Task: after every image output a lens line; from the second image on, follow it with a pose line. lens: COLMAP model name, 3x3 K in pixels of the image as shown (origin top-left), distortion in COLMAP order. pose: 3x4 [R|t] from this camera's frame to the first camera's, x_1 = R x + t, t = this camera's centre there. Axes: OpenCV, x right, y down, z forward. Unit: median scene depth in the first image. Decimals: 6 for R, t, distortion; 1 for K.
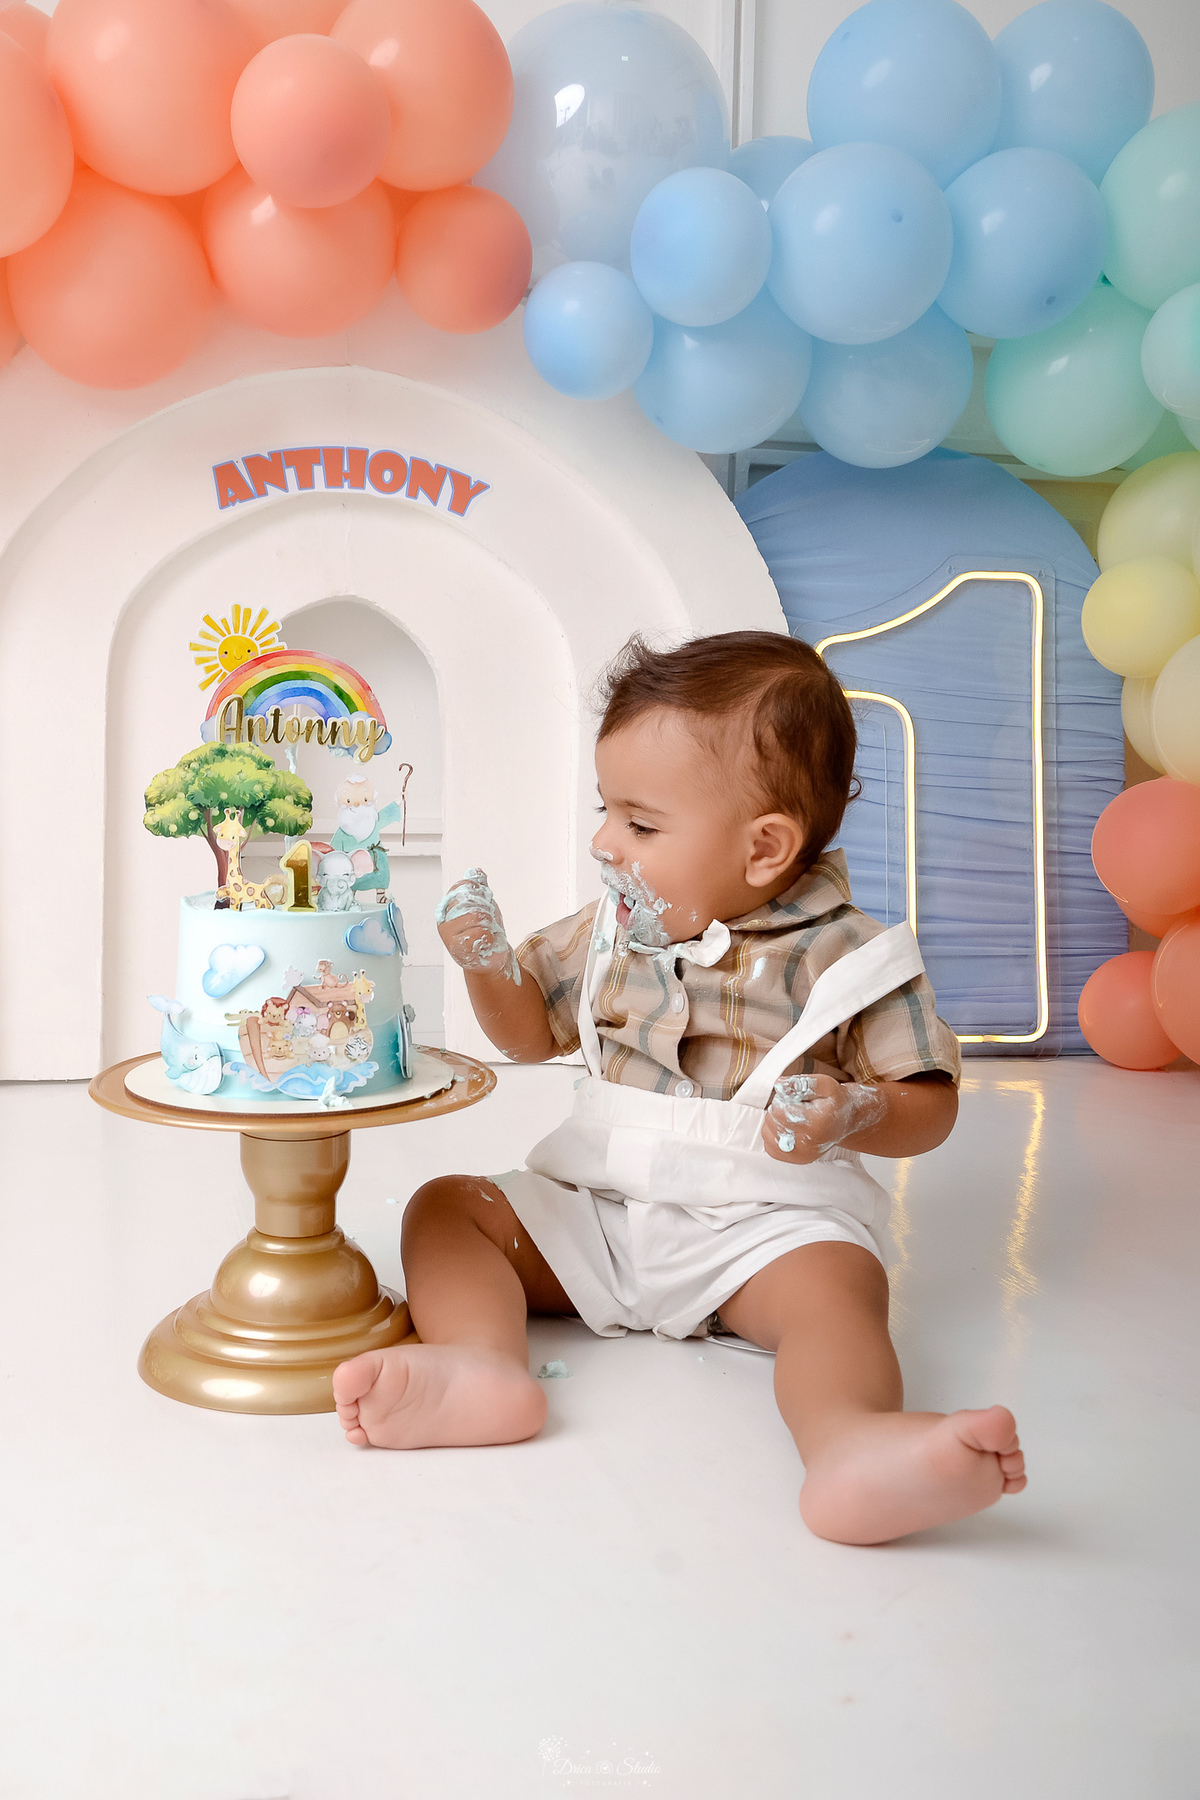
lens RADIAL K [[1879.2, 0, 578.8], [0, 1879.2, 893.6], [0, 0, 1]] dist [0.026689, 0.000000]
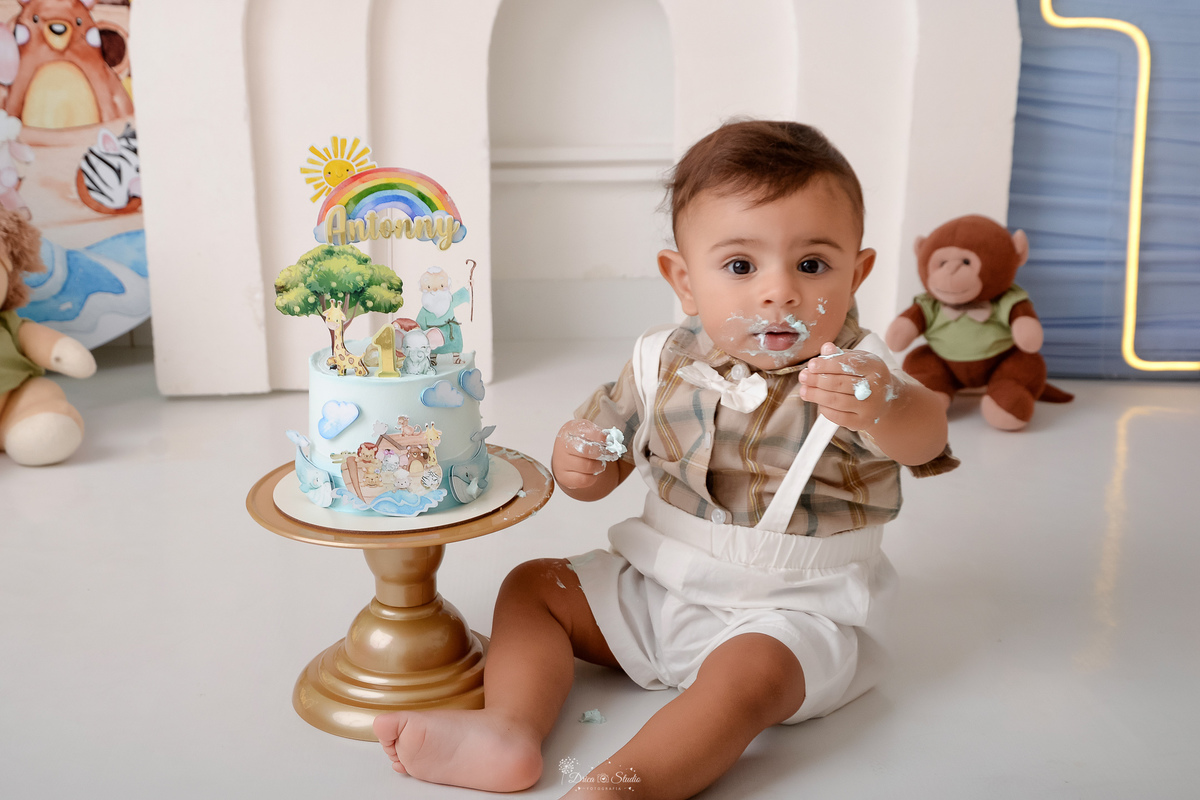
lens RADIAL K [[2074.0, 0, 594.6], [0, 2074.0, 398.6], [0, 0, 1]] dist [0.350613, 0.000000]
pose [[0.969460, 0.037591, -0.242353, 0.314142], [0.009293, 0.981843, 0.189468, -0.226186], [0.245075, -0.185934, 0.951508, -0.328140]]
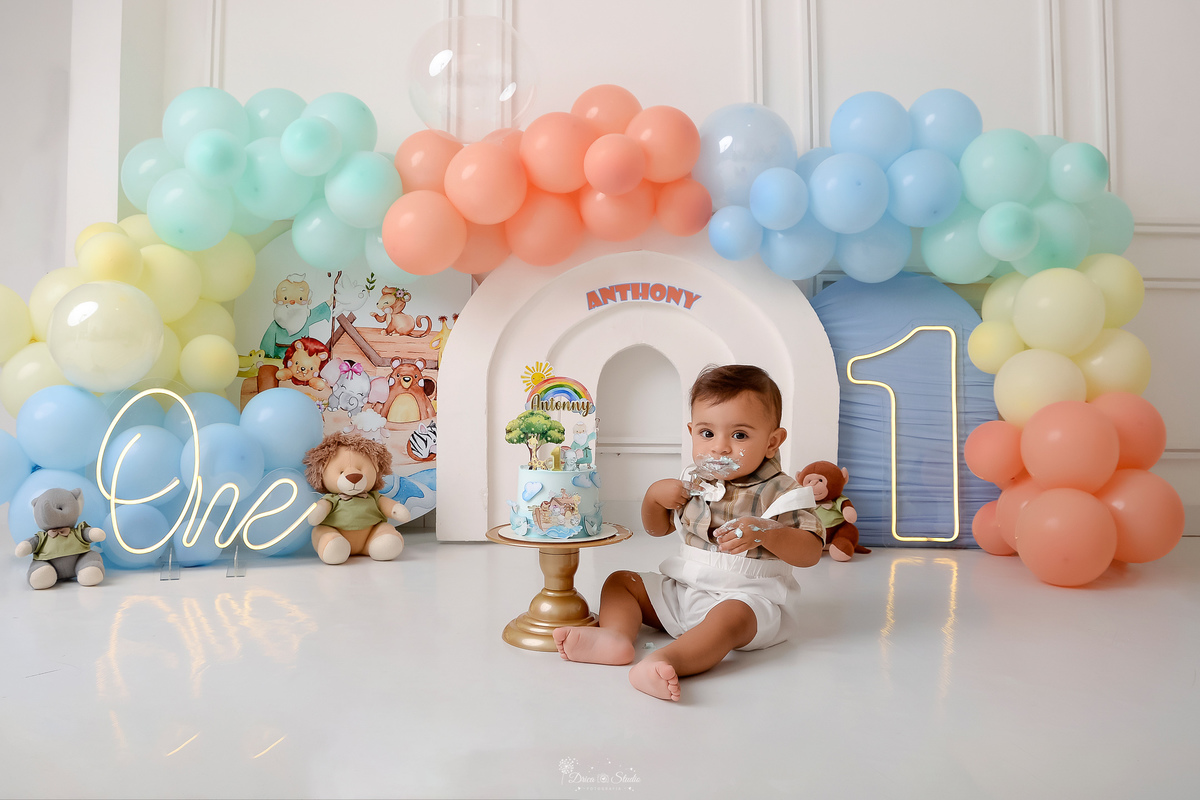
lens RADIAL K [[987.7, 0, 587.2], [0, 987.7, 371.8], [0, 0, 1]] dist [-0.143963, 0.046311]
pose [[0.959224, -0.011343, -0.282419, 0.277565], [-0.018391, 0.994572, -0.102413, 0.011113], [0.282048, 0.103431, 0.953809, -0.353896]]
